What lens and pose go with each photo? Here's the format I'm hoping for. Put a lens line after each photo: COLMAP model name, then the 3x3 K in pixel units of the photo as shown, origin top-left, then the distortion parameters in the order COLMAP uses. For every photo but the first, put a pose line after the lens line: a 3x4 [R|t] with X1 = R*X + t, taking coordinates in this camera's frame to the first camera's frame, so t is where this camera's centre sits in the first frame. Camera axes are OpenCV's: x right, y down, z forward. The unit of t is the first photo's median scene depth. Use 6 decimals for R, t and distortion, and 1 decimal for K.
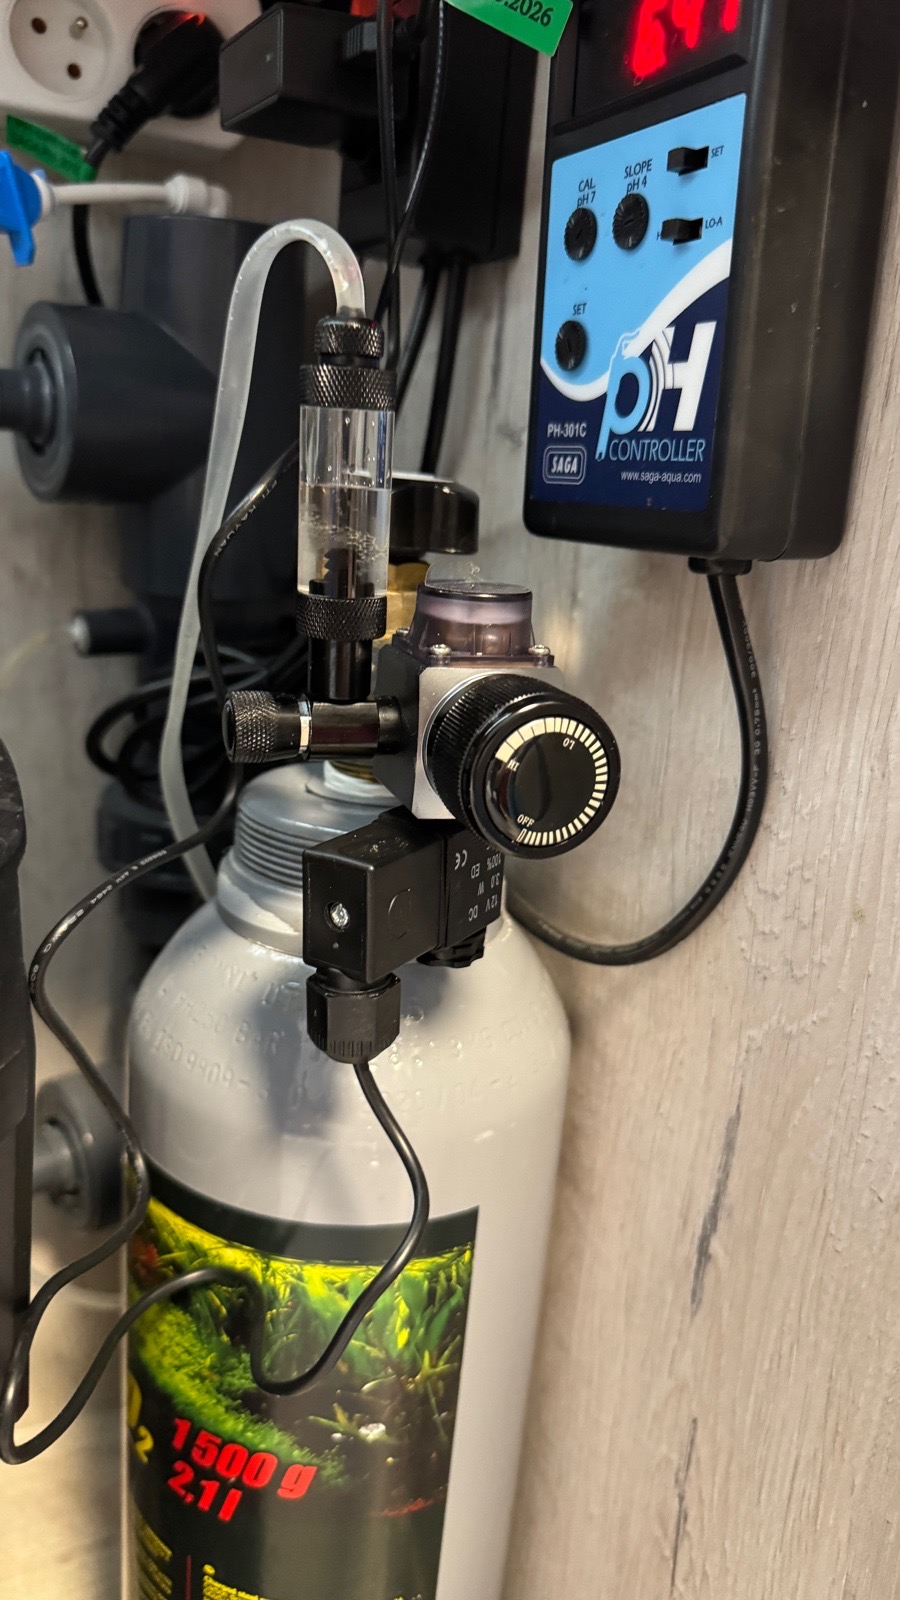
lens RADIAL K [[1140.7, 0, 434.8], [0, 1140.7, 787.7], [0, 0, 1]] dist [0.062863, -0.118385]
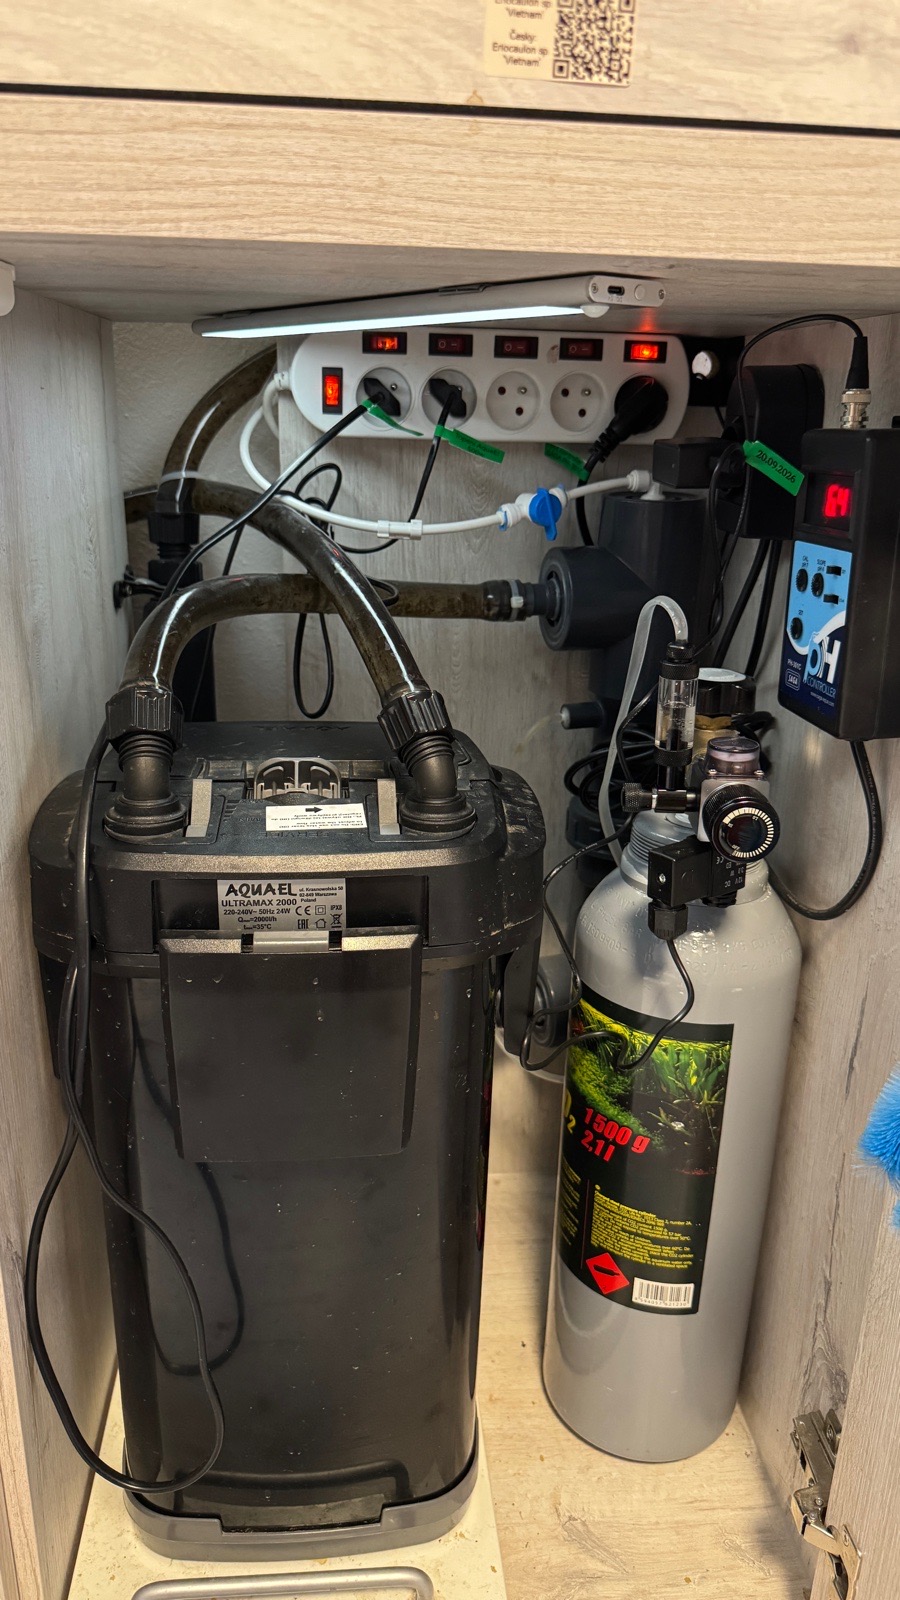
lens RADIAL K [[1140.7, 0, 428.4], [0, 1140.7, 816.6], [0, 0, 1]] dist [0.062863, -0.118385]
pose [[0.918519, 0.077269, -0.387754, 0.318500], [-0.056568, 0.996311, 0.064540, -0.120332], [0.391310, -0.037347, 0.919501, -1.165804]]
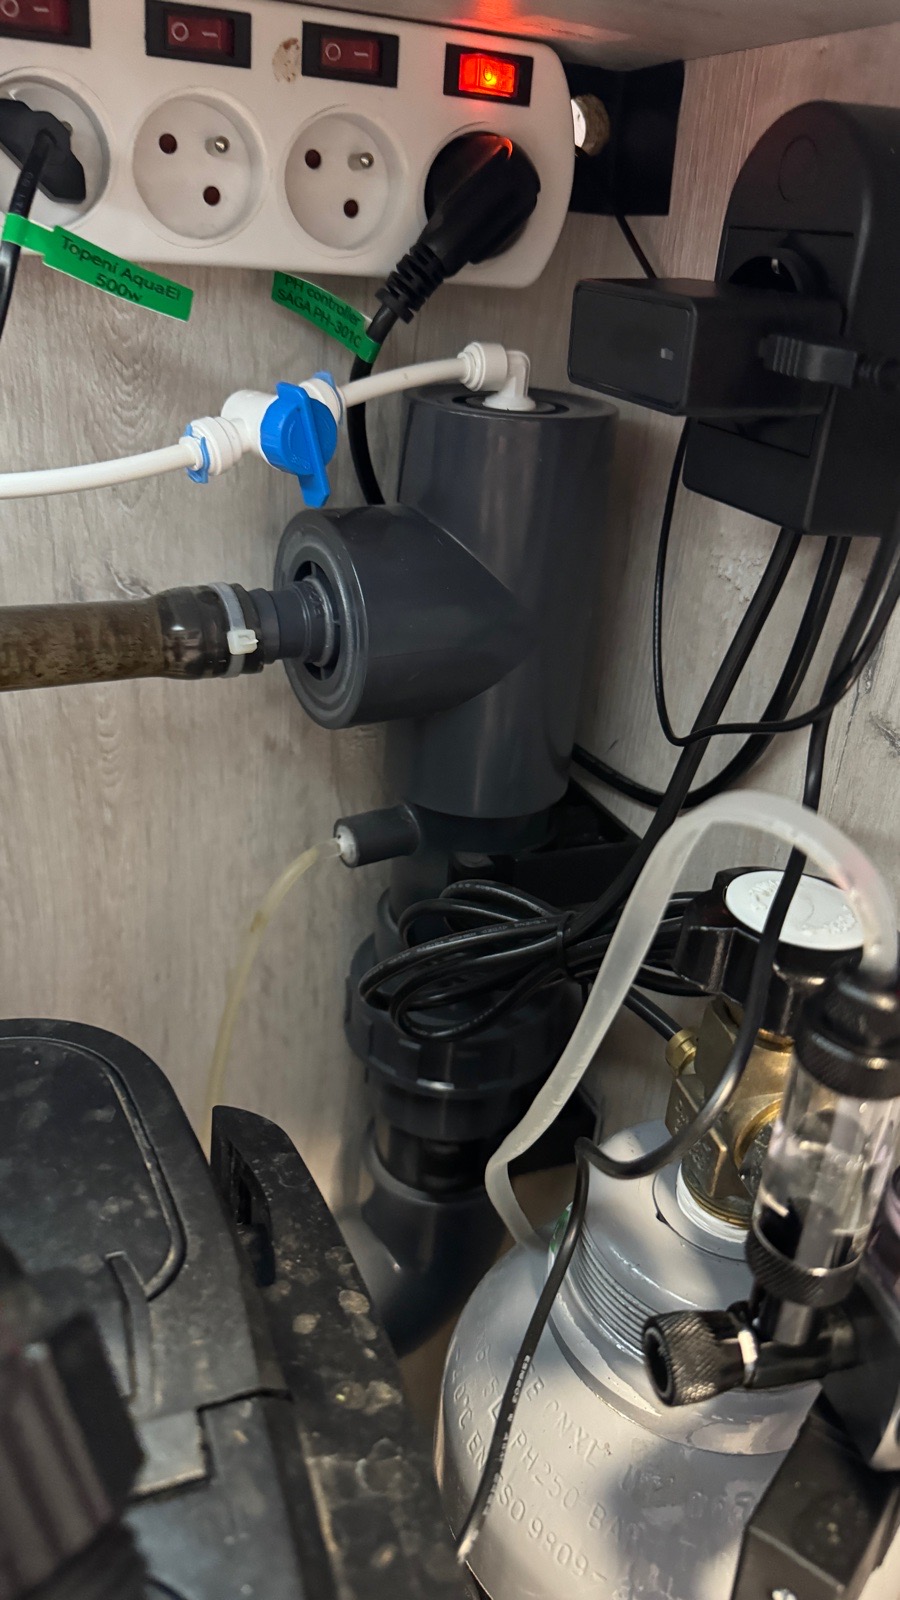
lens RADIAL K [[1140.7, 0, 434.3], [0, 1140.7, 766.6], [0, 0, 1]] dist [0.062863, -0.118385]
pose [[0.994305, 0.037244, -0.099853, -0.221659], [-0.022353, 0.988988, 0.146296, -0.493665], [0.104202, -0.143231, 0.984188, 0.170693]]
